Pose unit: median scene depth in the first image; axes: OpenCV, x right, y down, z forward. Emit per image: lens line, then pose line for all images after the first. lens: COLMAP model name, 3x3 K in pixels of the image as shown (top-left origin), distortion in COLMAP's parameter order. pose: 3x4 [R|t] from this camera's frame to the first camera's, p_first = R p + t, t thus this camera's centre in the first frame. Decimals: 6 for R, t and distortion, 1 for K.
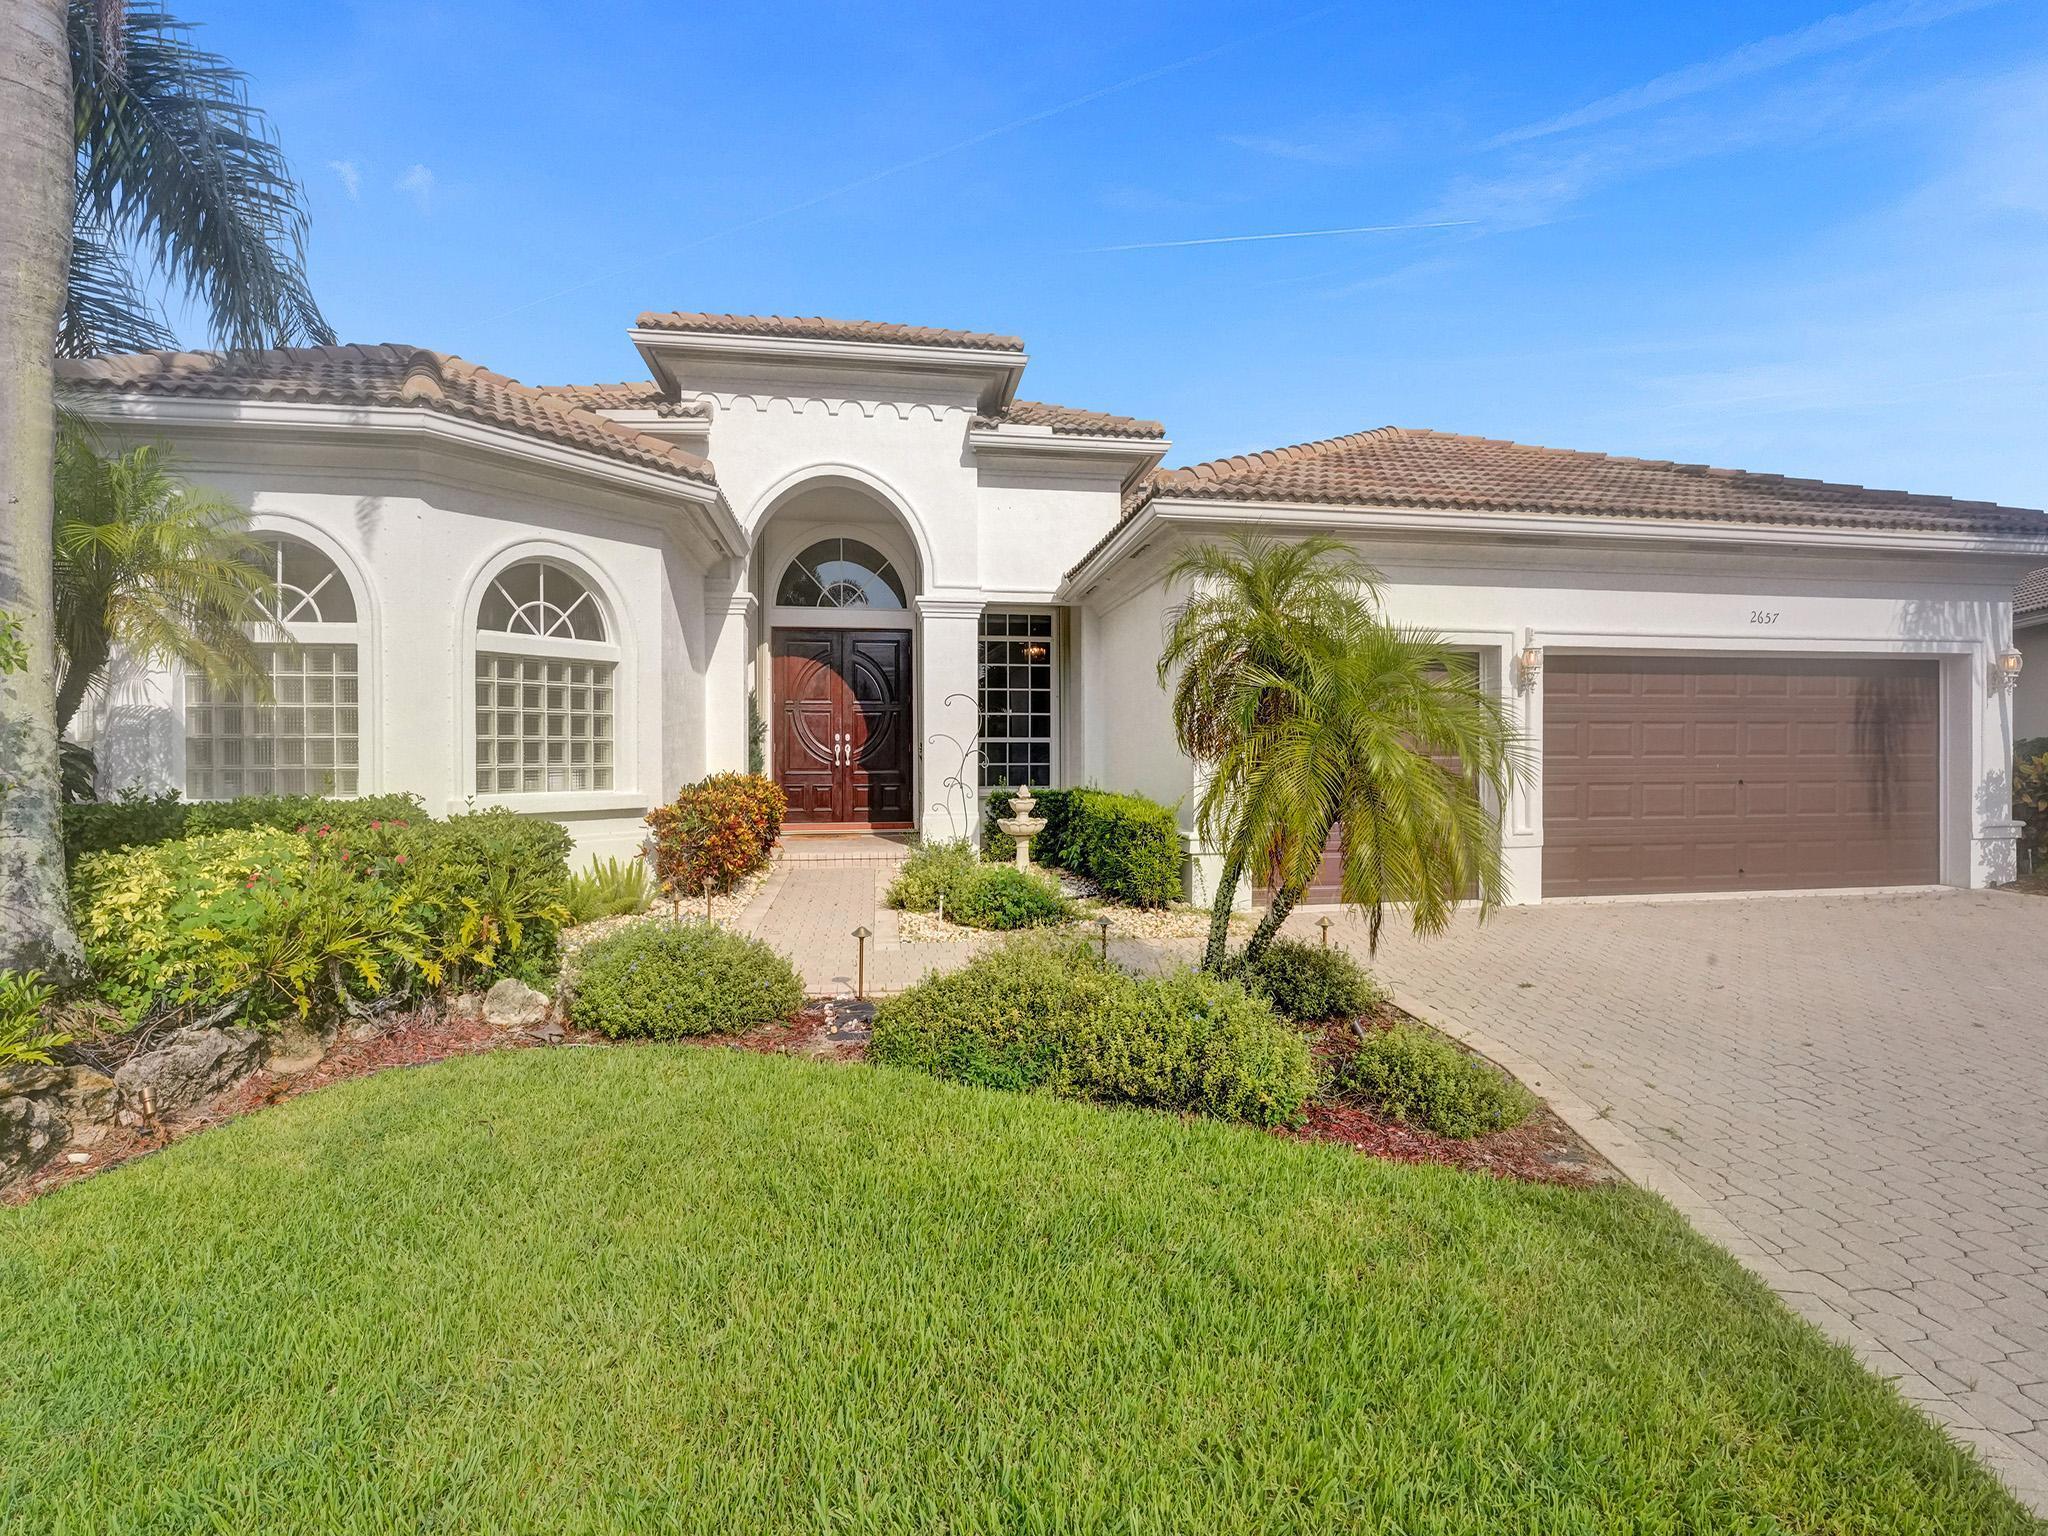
lens RADIAL K [[967.4, 0, 1027.1], [0, 967.4, 764.1], [0, 0, 1]] dist [0.000900, 0.000034]
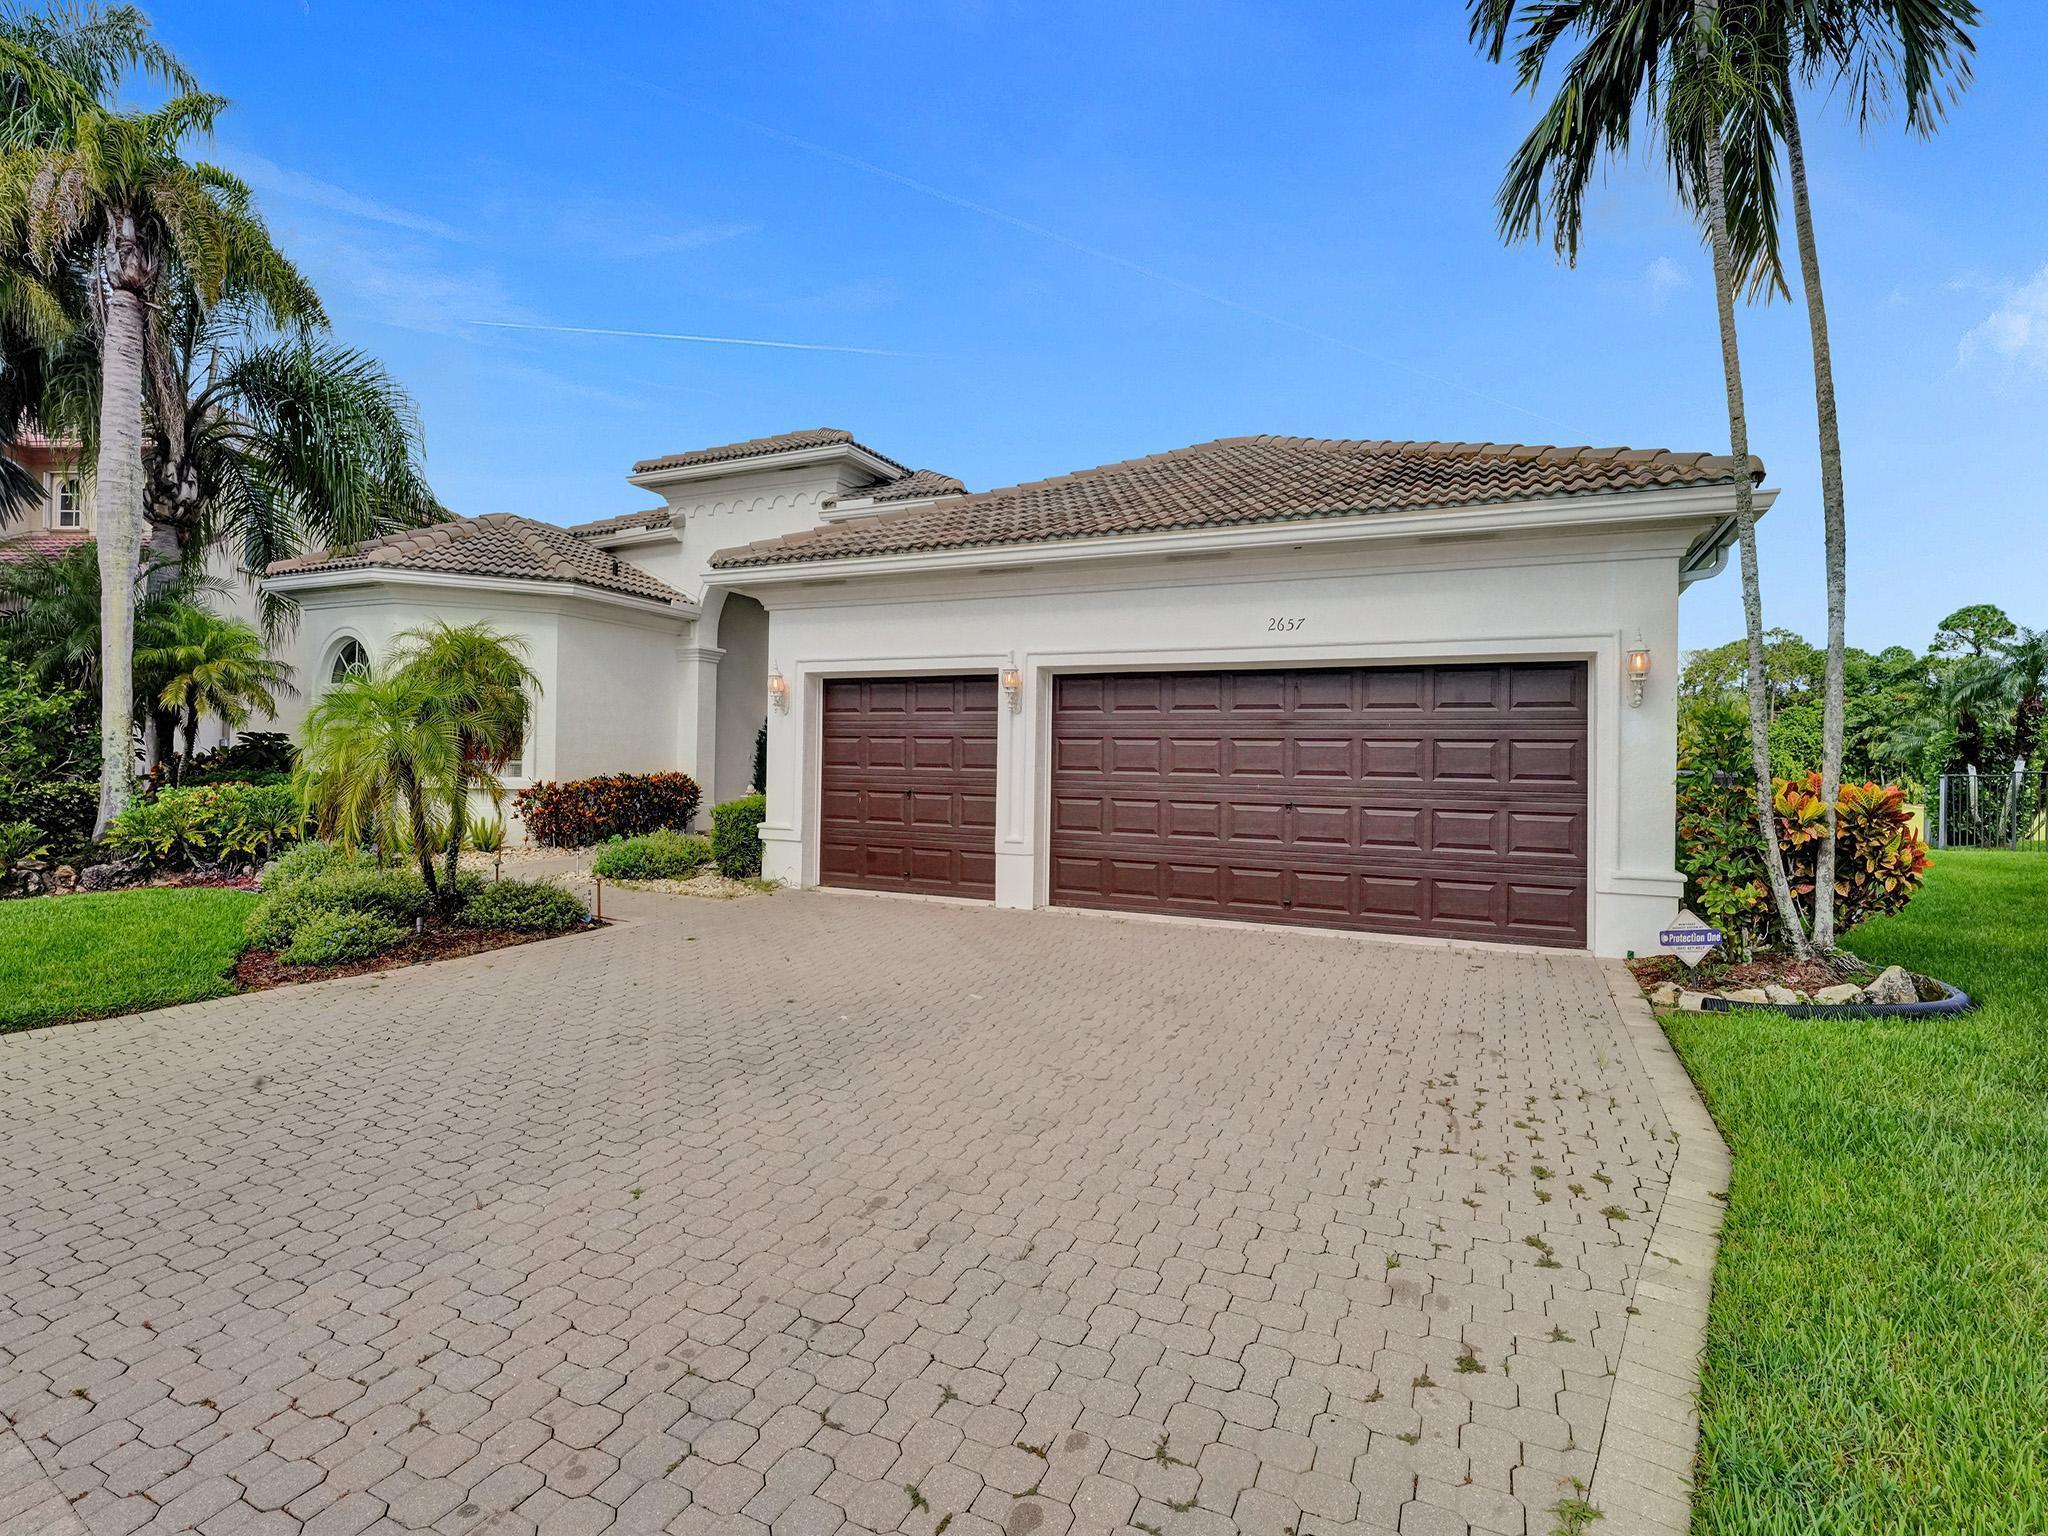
lens RADIAL K [[967.4, 0, 1023.9], [0, 967.4, 769.7], [0, 0, 1]] dist [0.000900, 0.000034]
pose [[0.830644, 0.022553, -0.556347, 0.937164], [-0.029581, 0.999556, -0.003646, -0.003590], [0.556018, 0.019486, 0.830942, 0.097077]]
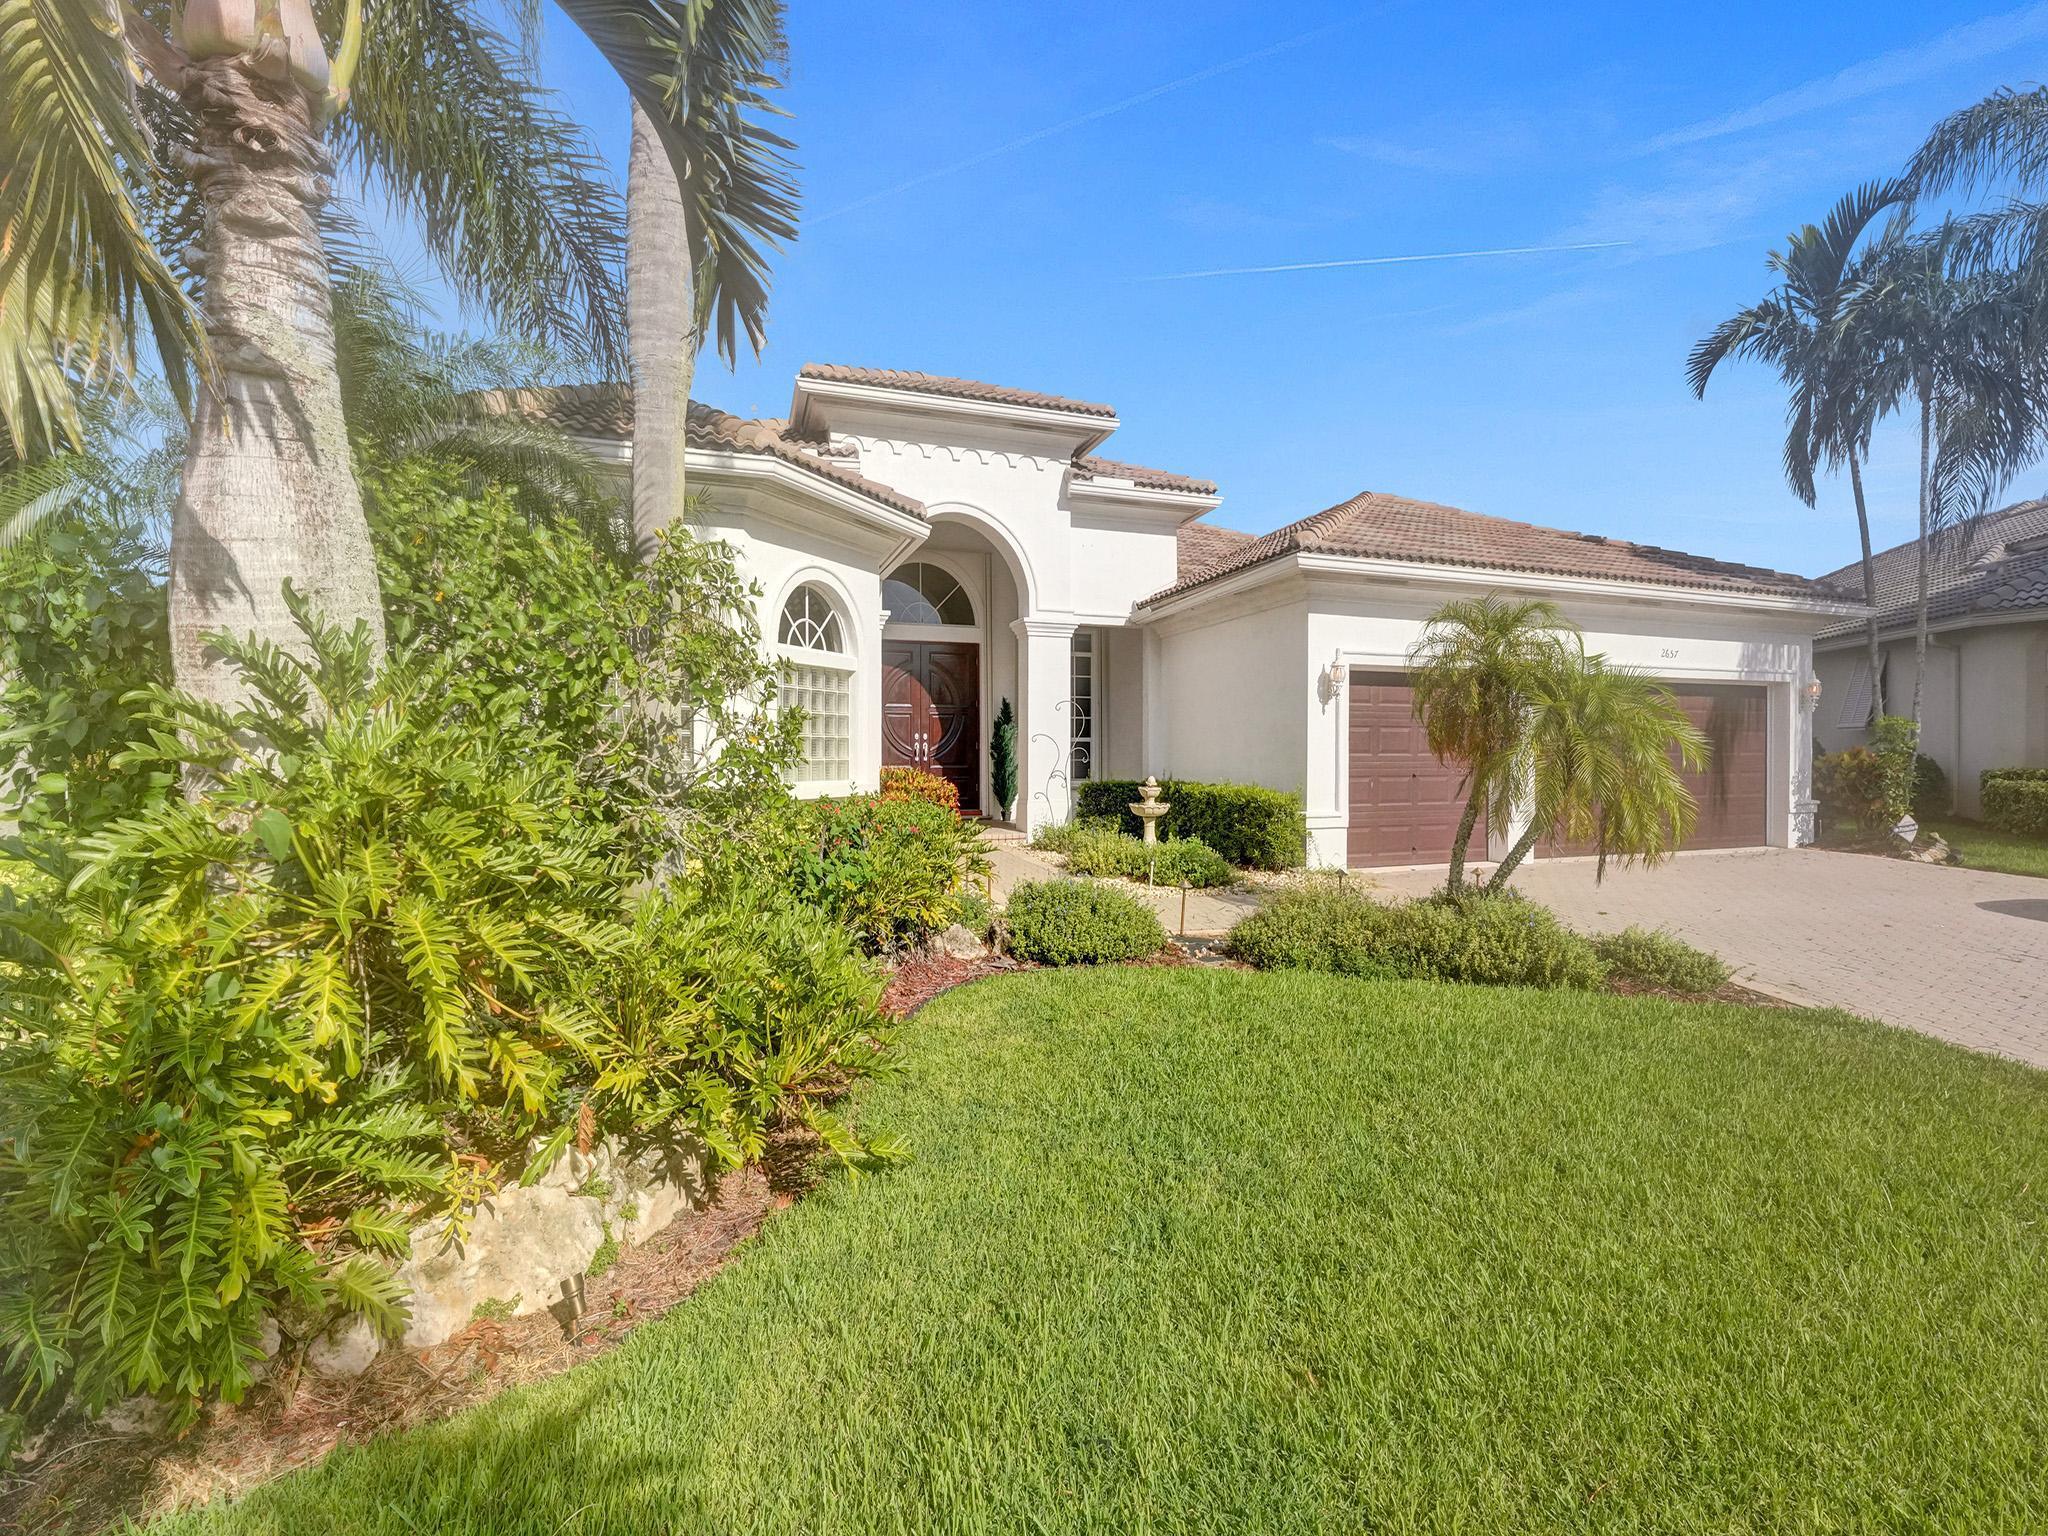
lens RADIAL K [[896.4, 0, 1020.0], [0, 896.4, 760.8], [0, 0, 1]] dist [-0.002466, -0.000220]
pose [[0.984708, 0.001280, 0.174206, -0.328457], [-0.000823, 0.999996, -0.002695, 0.005161], [-0.174209, 0.002510, 0.984706, -0.084419]]
